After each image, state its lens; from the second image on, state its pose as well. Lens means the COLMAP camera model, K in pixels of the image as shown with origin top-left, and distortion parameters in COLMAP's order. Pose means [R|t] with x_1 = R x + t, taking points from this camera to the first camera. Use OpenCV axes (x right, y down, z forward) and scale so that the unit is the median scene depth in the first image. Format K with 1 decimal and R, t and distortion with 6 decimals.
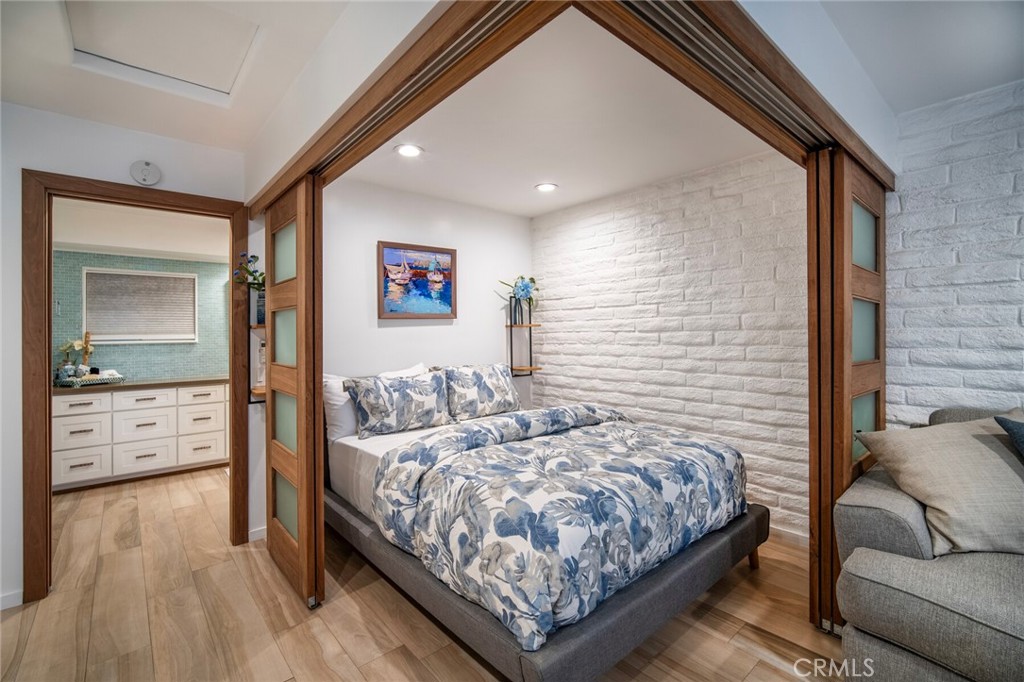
lens RADIAL K [[454.4, 0, 504.5], [0, 454.4, 334.5], [0, 0, 1]] dist [-0.012628, 0.003641]
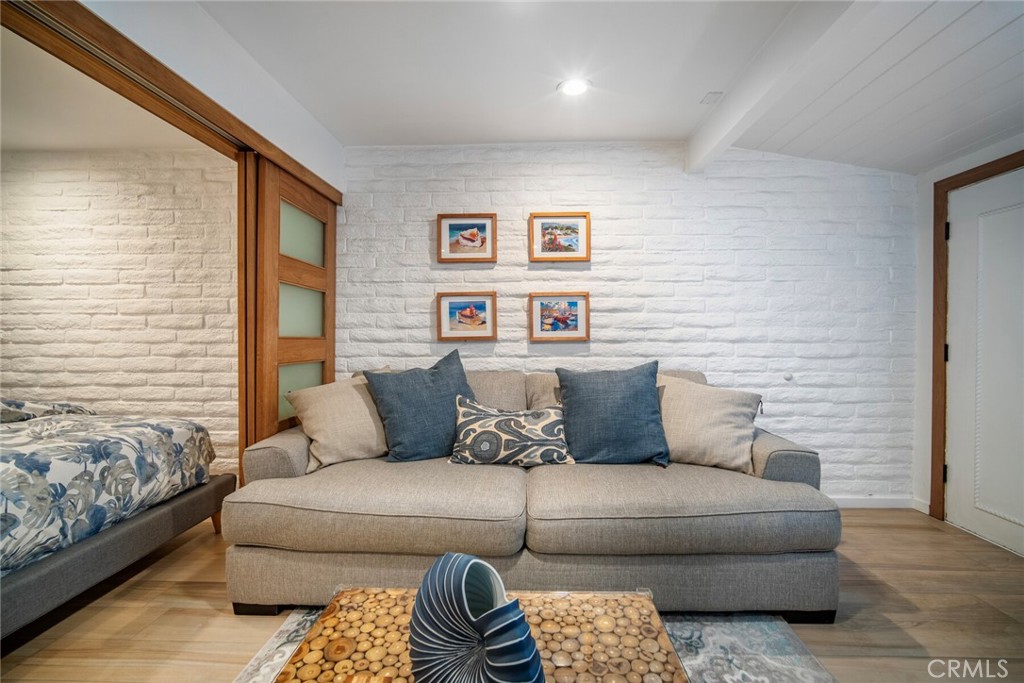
lens RADIAL K [[454.4, 0, 519.8], [0, 454.4, 348.0], [0, 0, 1]] dist [-0.012628, 0.003641]
pose [[0.671583, -0.012830, 0.740819, 0.237826], [-0.005670, 0.999732, 0.022454, 0.050400], [-0.740908, -0.019281, 0.671330, -0.231901]]
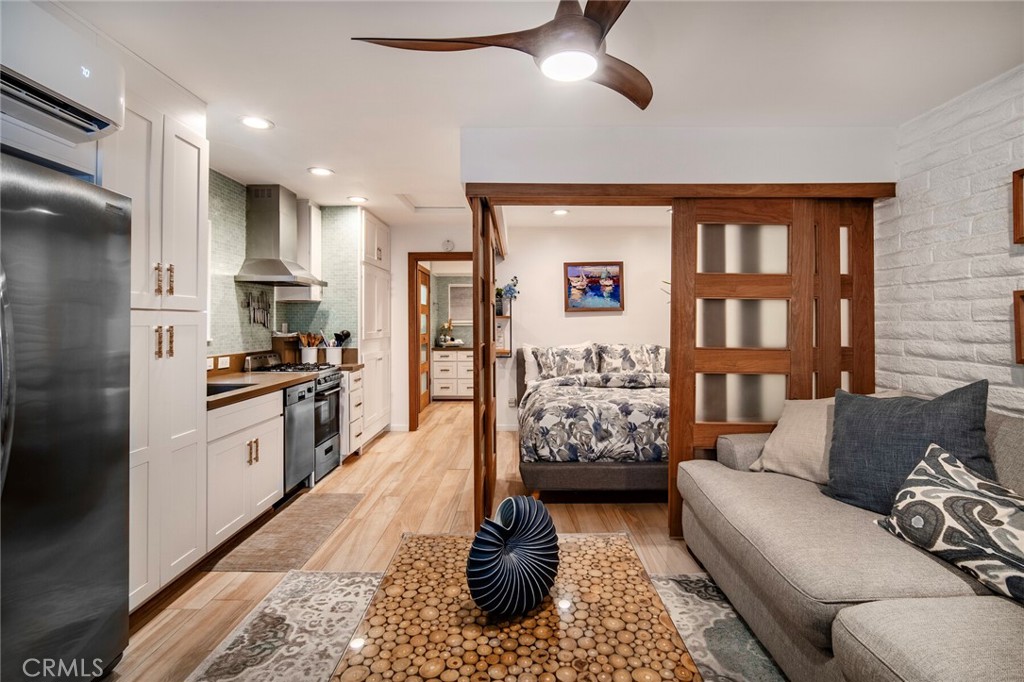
lens RADIAL K [[446.6, 0, 512.4], [0, 446.6, 319.7], [0, 0, 1]] dist [-0.002156, 0.000524]
pose [[0.757732, 0.007269, -0.652526, 0.823620], [-0.008334, 0.999964, 0.001461, -0.010073], [0.652513, 0.004331, 0.757765, -0.413594]]
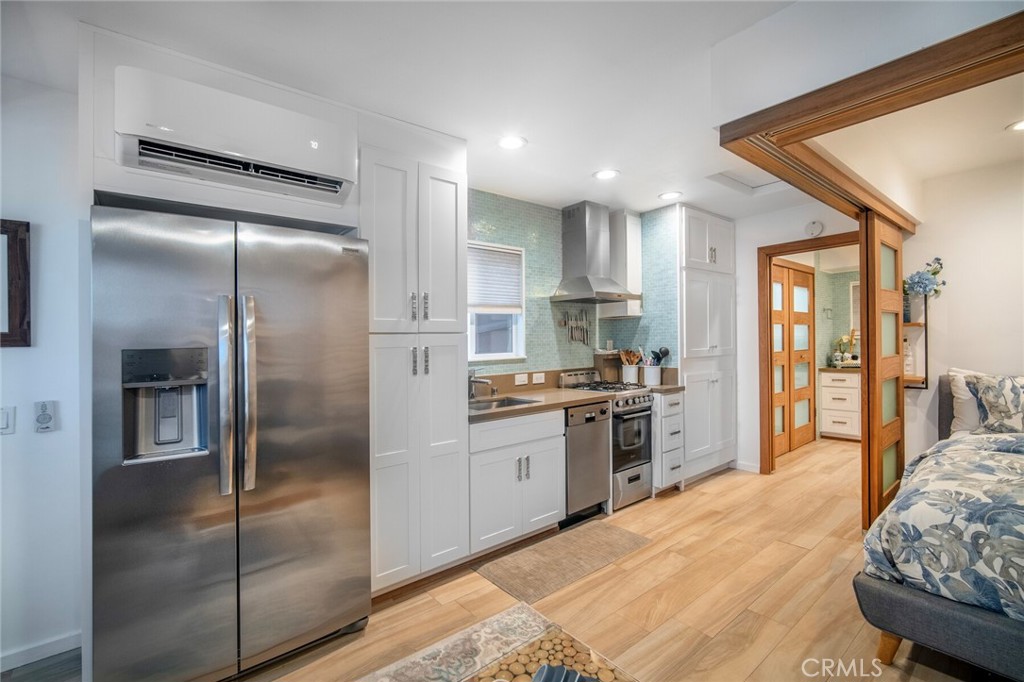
lens RADIAL K [[454.4, 0, 528.1], [0, 454.4, 344.4], [0, 0, 1]] dist [-0.012628, 0.003641]
pose [[0.004538, 0.020317, -0.999783, 0.761913], [0.020627, 0.999579, 0.020406, -0.012618], [0.999777, -0.020715, 0.004117, 0.005935]]
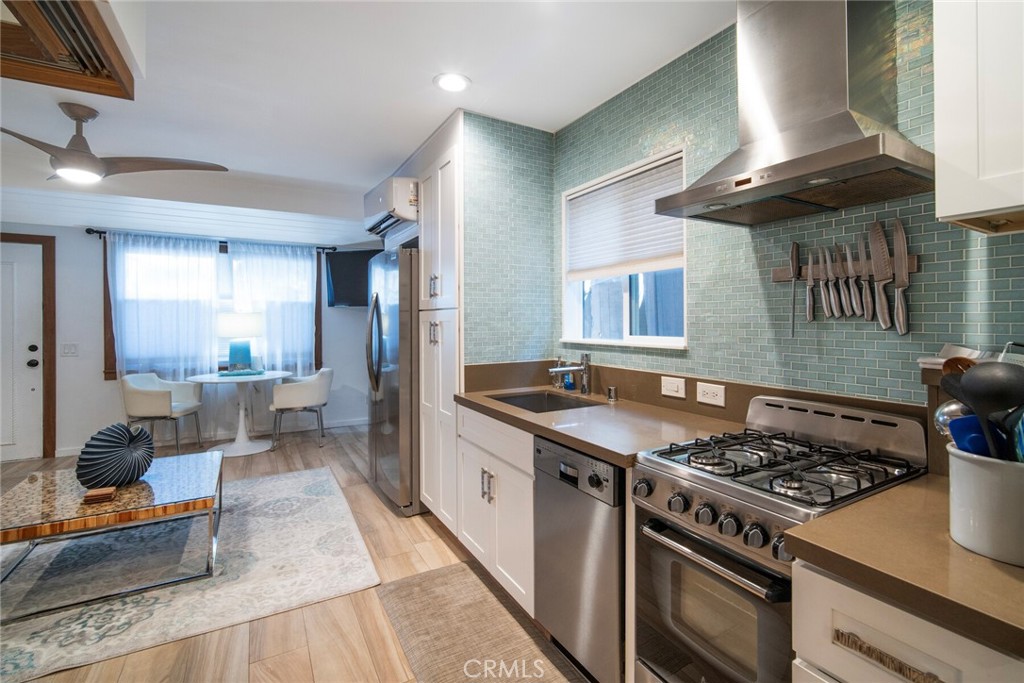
lens RADIAL K [[454.4, 0, 515.4], [0, 454.4, 310.8], [0, 0, 1]] dist [-0.012628, 0.003641]
pose [[-0.984058, 0.018455, 0.176888, -0.554968], [0.014724, 0.999641, -0.022379, 0.008308], [-0.177237, -0.019418, -0.983977, 0.823279]]
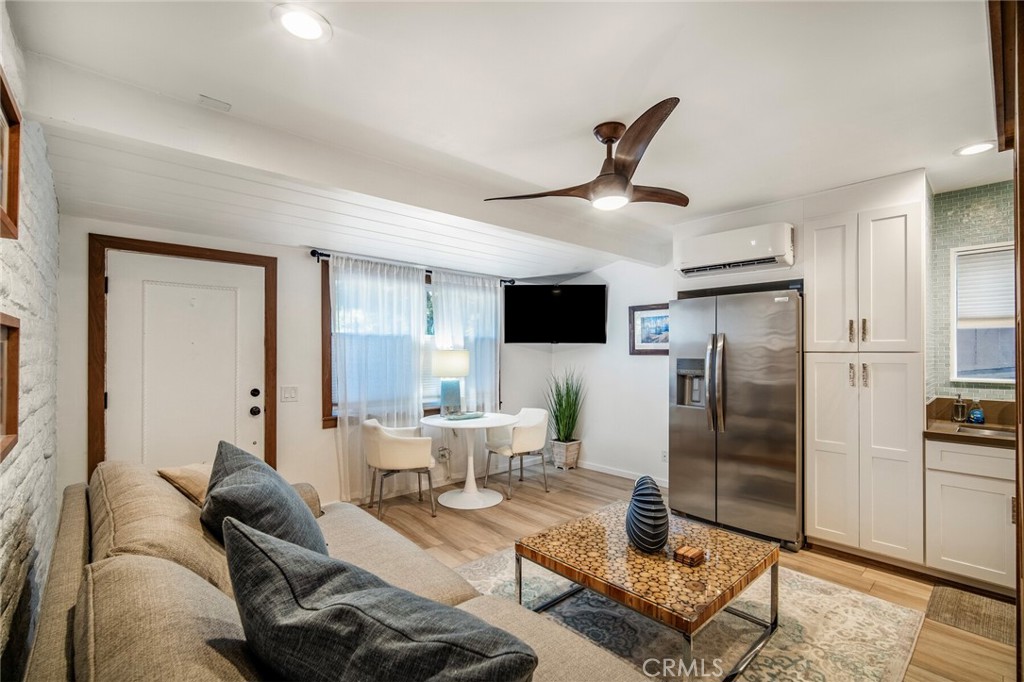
lens RADIAL K [[454.4, 0, 504.0], [0, 454.4, 339.0], [0, 0, 1]] dist [-0.012628, 0.003641]
pose [[-0.999411, 0.010094, -0.032805, 0.764974], [0.010984, 0.999573, -0.027068, -0.033766], [0.032518, -0.027413, -0.999095, 0.906575]]
